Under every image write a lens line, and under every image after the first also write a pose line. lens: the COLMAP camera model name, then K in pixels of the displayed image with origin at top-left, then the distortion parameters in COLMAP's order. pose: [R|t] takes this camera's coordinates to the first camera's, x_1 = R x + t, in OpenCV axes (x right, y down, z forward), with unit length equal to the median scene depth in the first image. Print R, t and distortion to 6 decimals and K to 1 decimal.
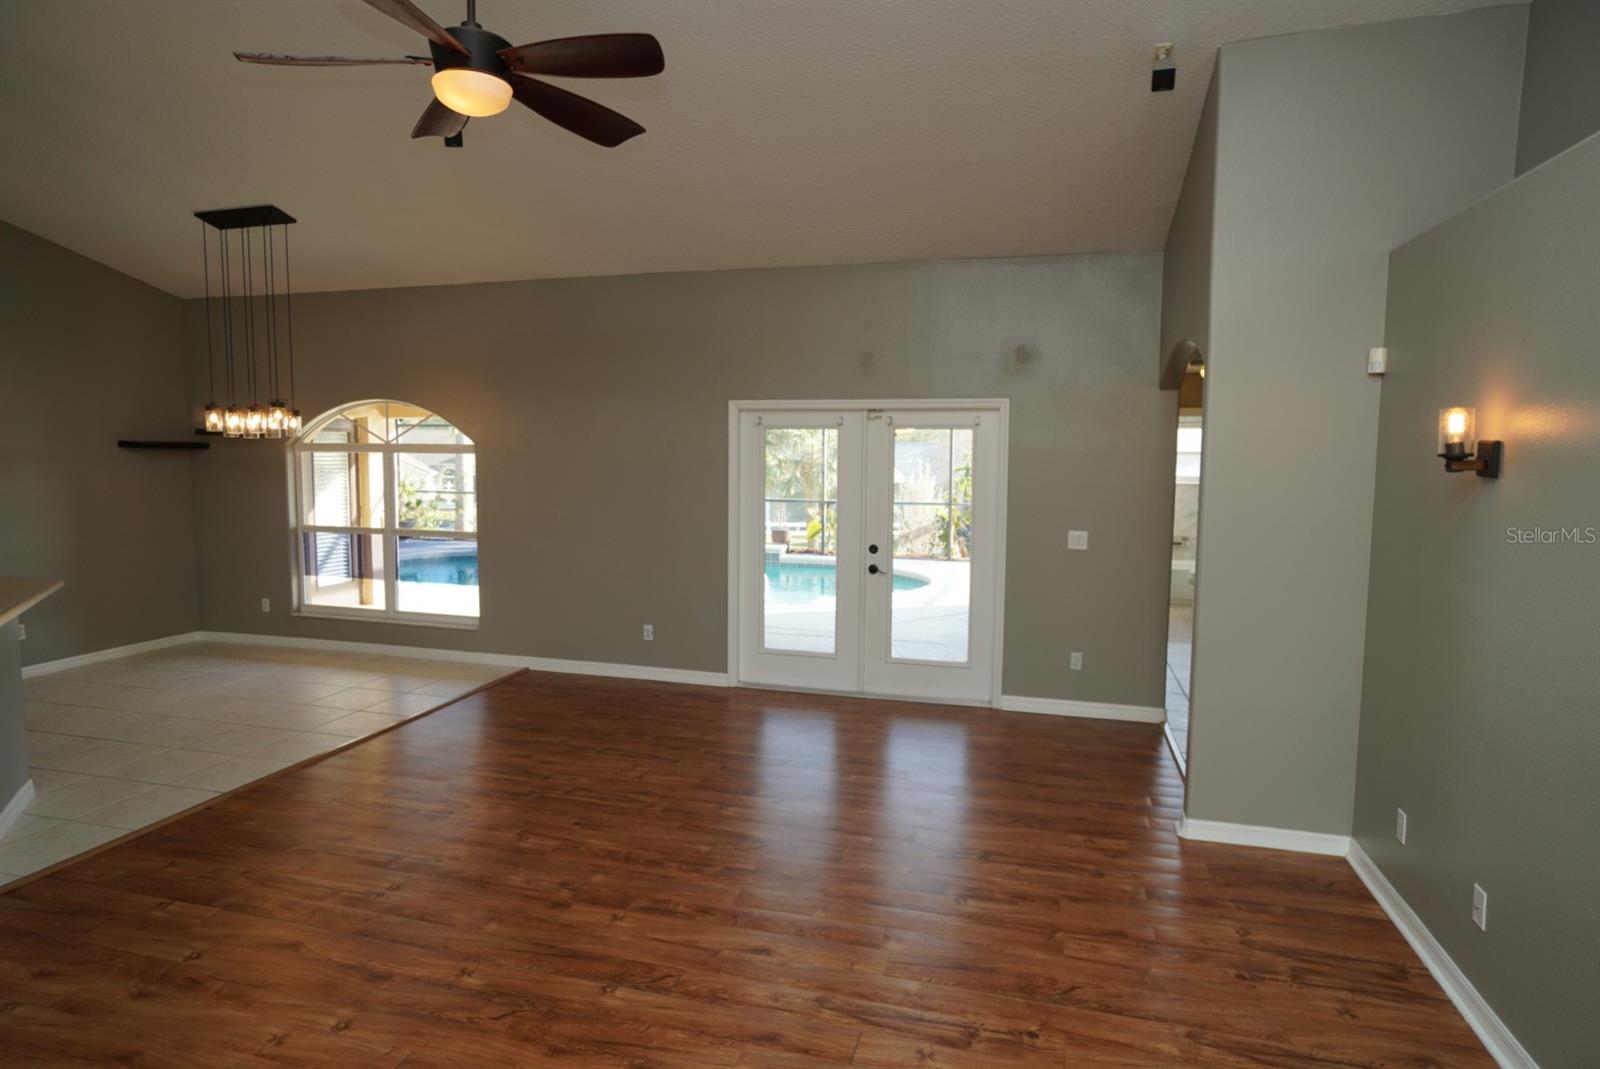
lens RADIAL K [[905.5, 0, 802.3], [0, 905.5, 507.9], [0, 0, 1]] dist [-0.017652, 0.014591]
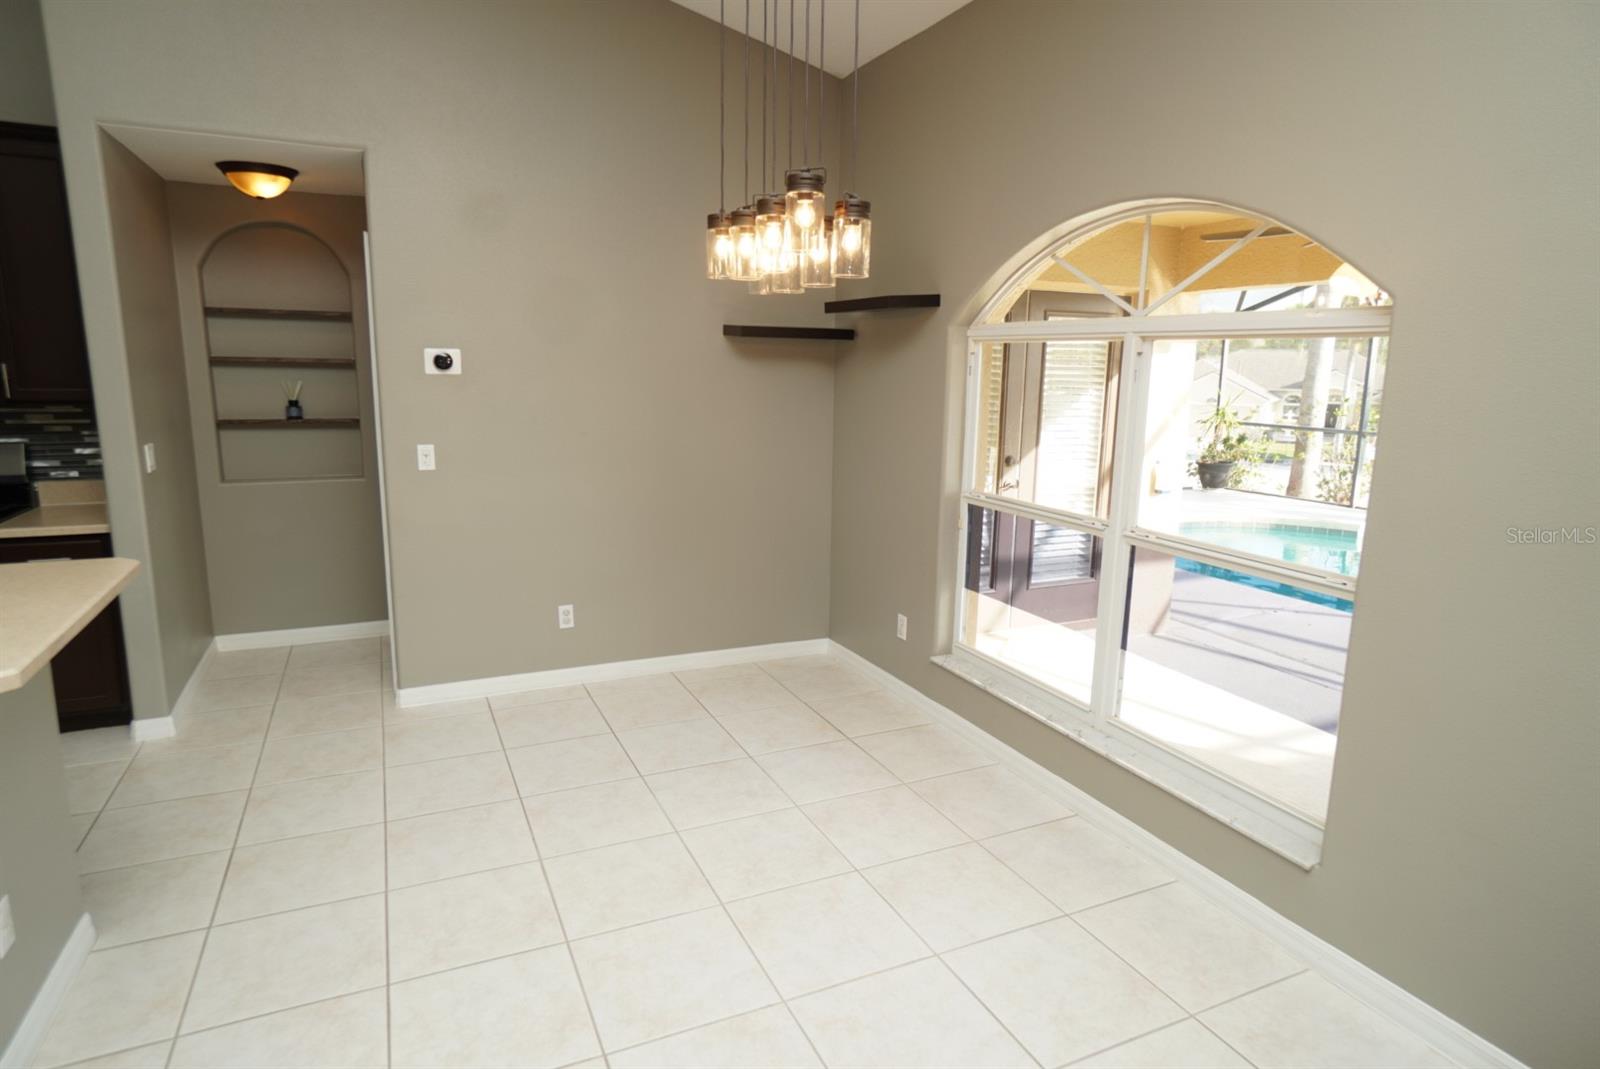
lens RADIAL K [[905.5, 0, 787.1], [0, 905.5, 536.4], [0, 0, 1]] dist [-0.017652, 0.014591]
pose [[0.637620, 0.147239, -0.756149, -0.100045], [-0.060516, 0.988105, 0.141377, -0.008907], [0.767970, -0.044386, 0.638945, 0.257618]]
